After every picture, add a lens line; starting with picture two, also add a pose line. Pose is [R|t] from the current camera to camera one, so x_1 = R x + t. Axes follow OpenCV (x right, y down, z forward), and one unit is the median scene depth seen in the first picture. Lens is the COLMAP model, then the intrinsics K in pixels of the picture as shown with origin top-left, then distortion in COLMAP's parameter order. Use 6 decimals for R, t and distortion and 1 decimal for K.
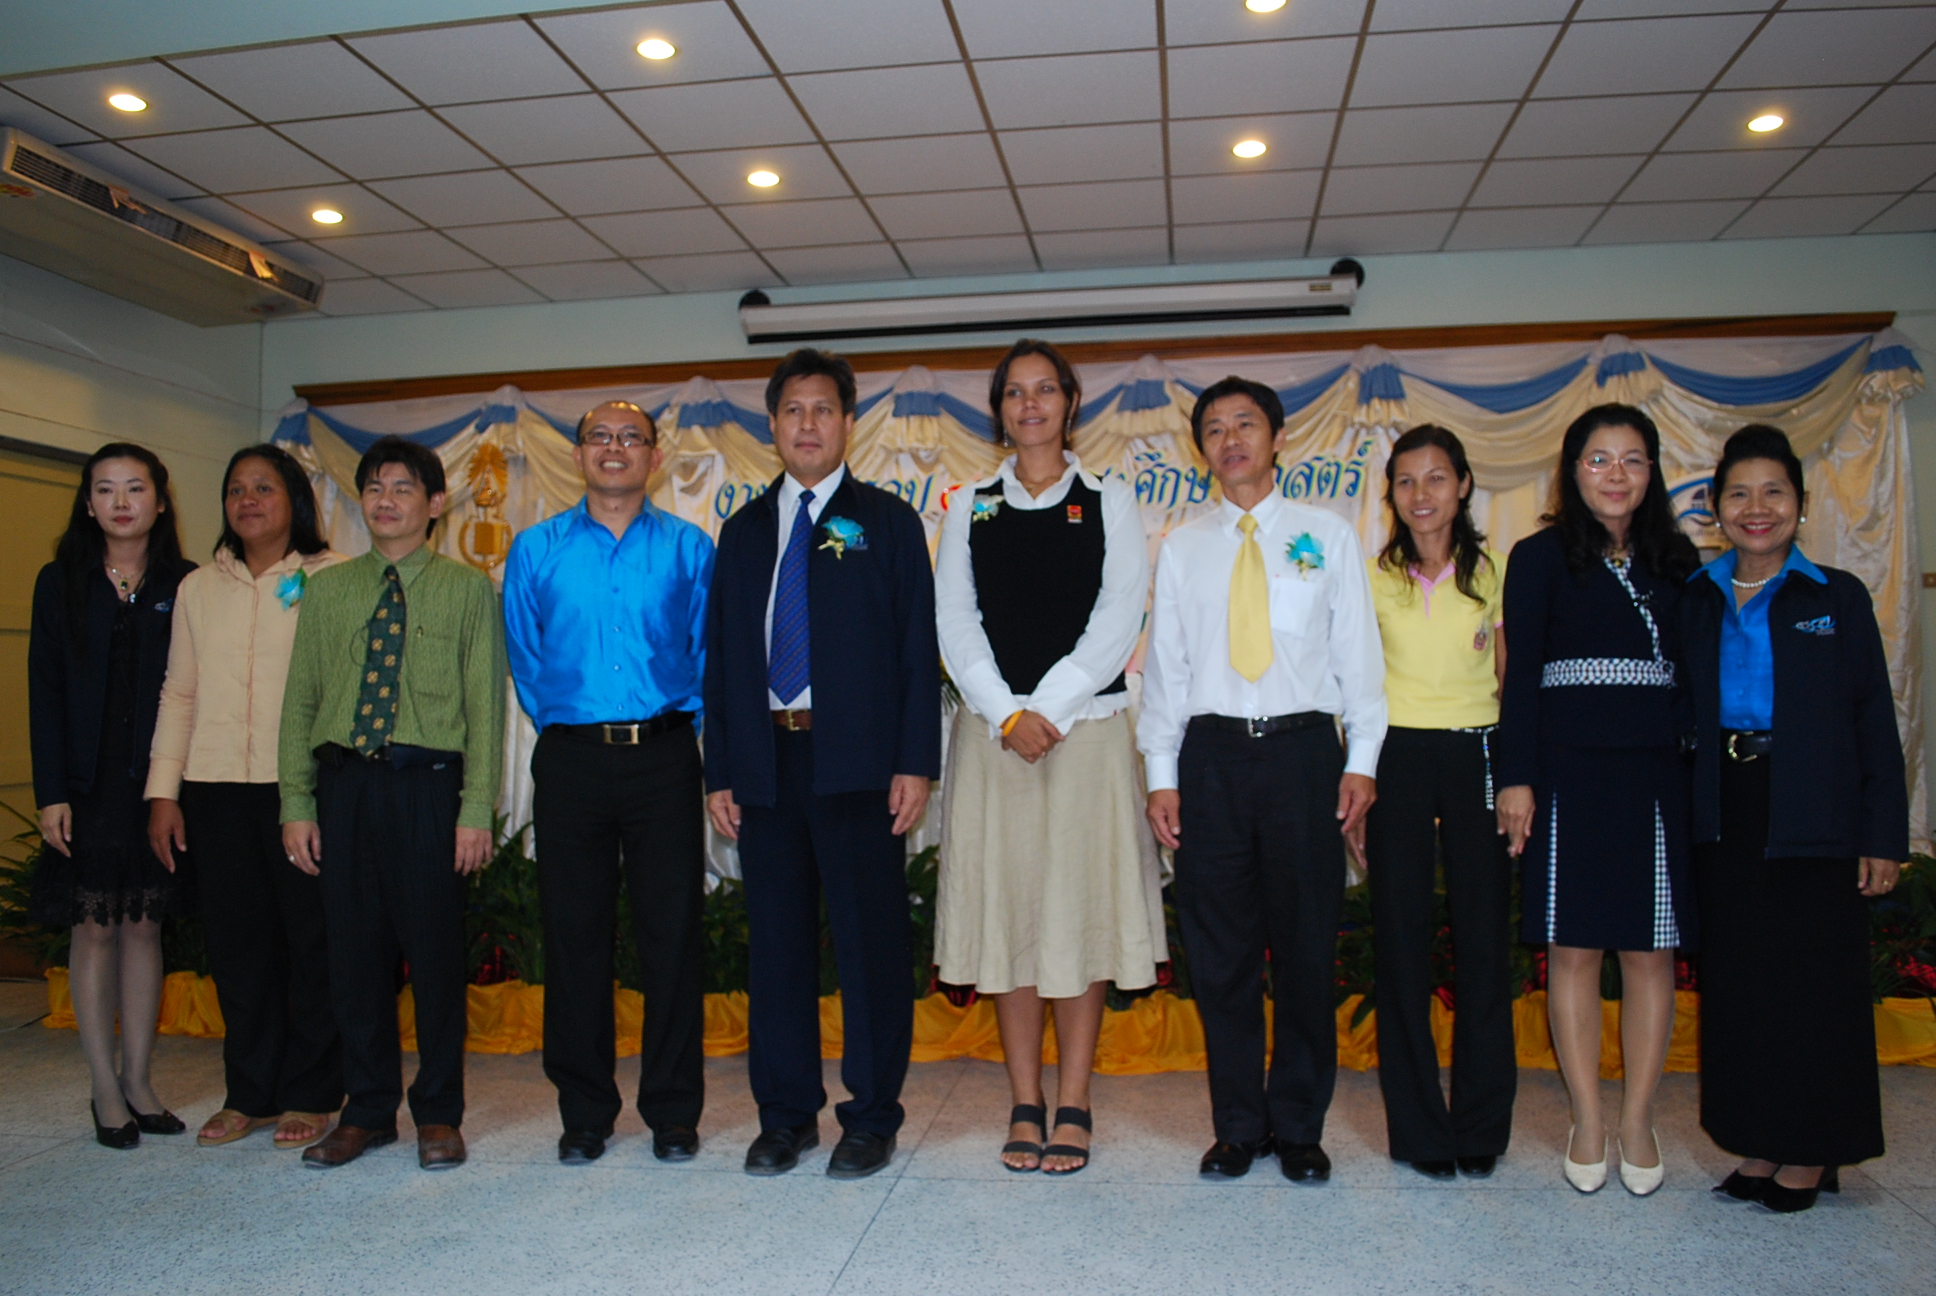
lens RADIAL K [[1516.5, 0, 967.5], [0, 1516.5, 642.0], [0, 0, 1]] dist [-0.084857, 0.013850]
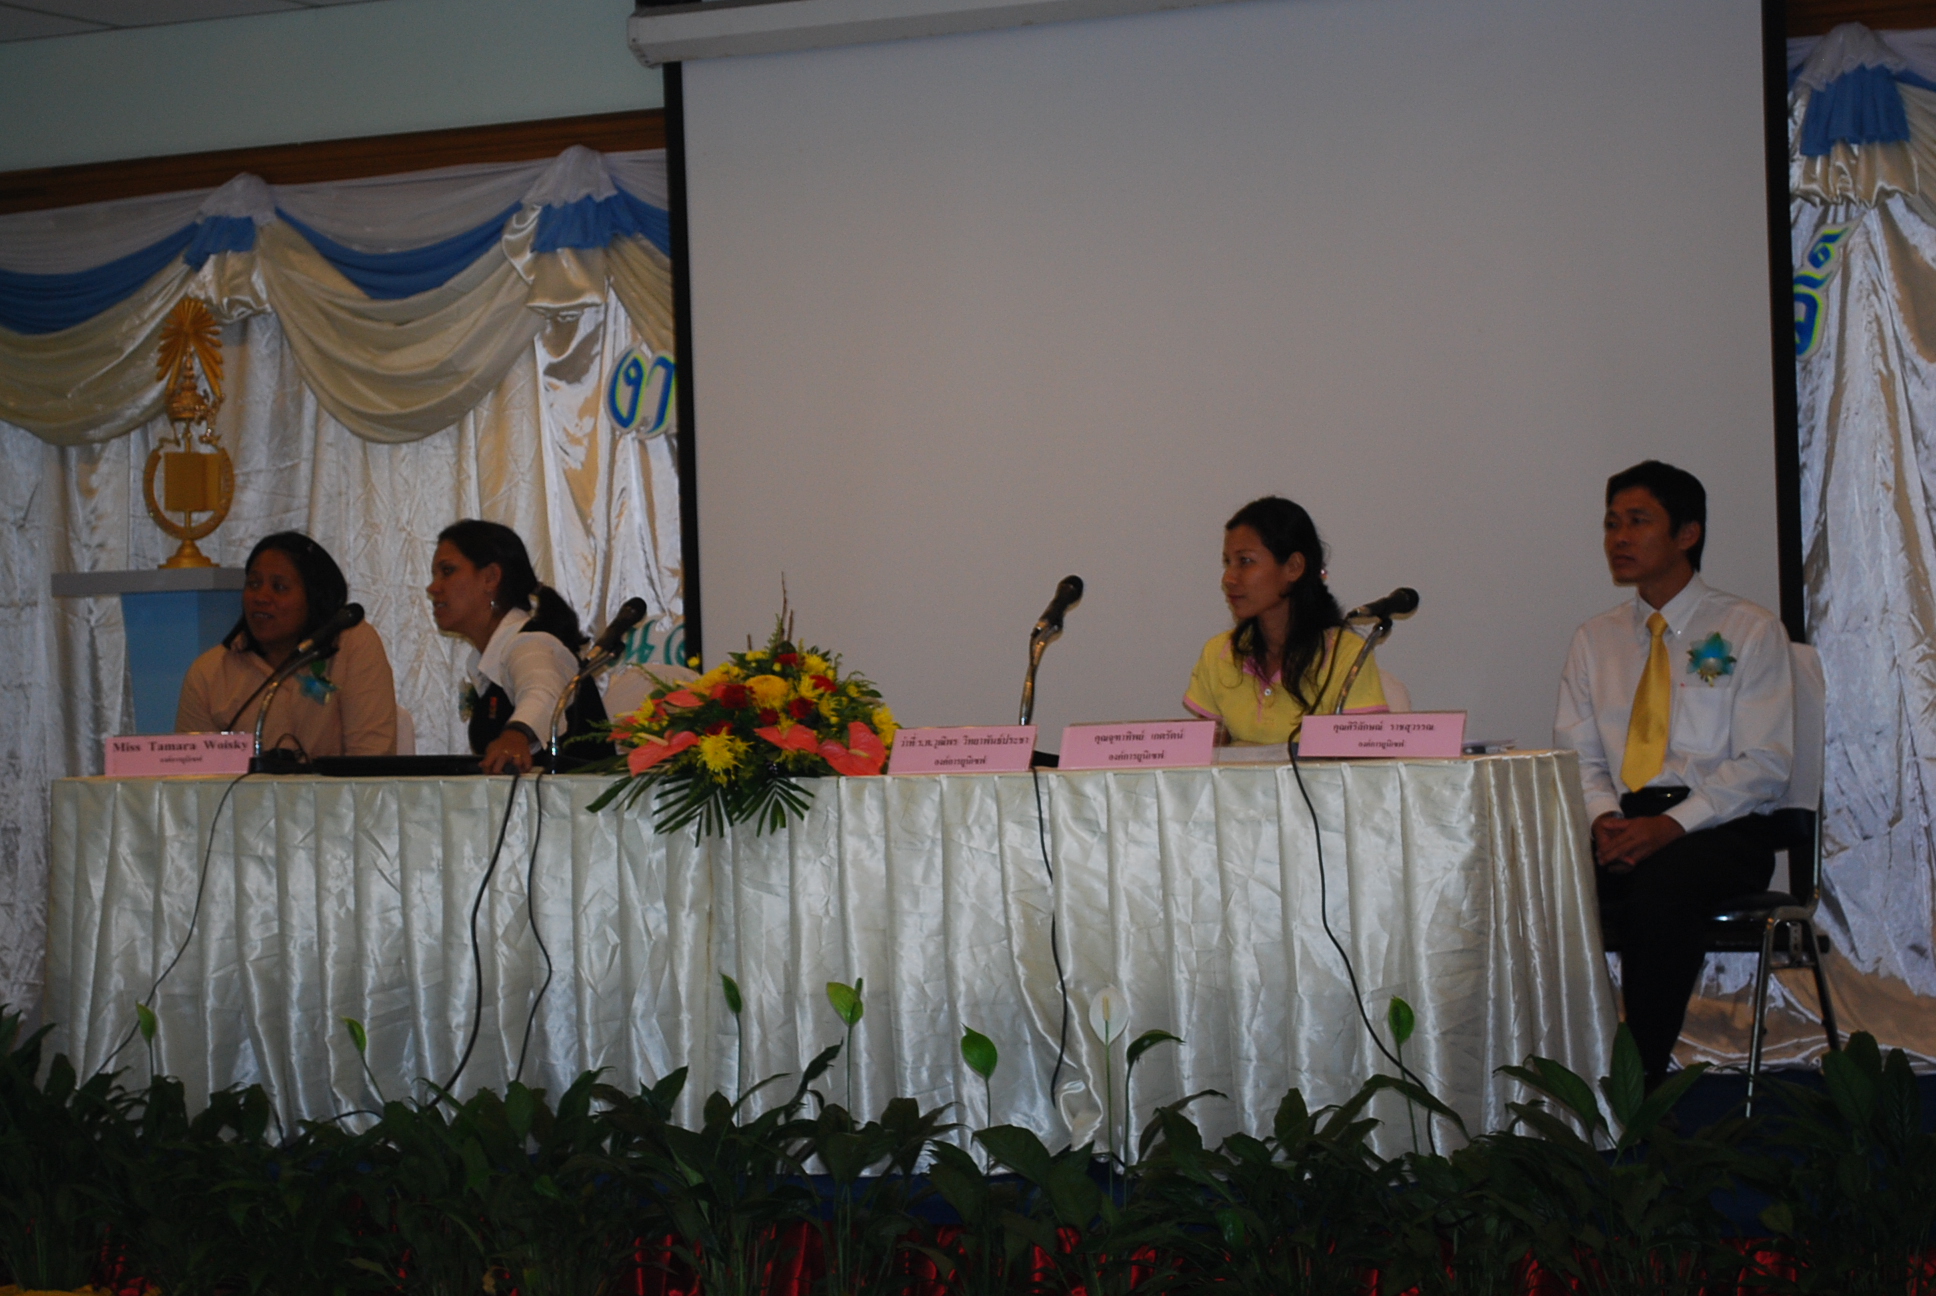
lens RADIAL K [[4300.1, 0, 955.4], [0, 4300.1, 644.4], [0, 0, 1]] dist [0.031292, 0.000000]
pose [[0.953015, -0.016185, -0.302489, 0.563713], [0.028513, 0.998931, 0.036383, -0.084203], [0.301577, -0.043299, 0.952458, -0.523824]]
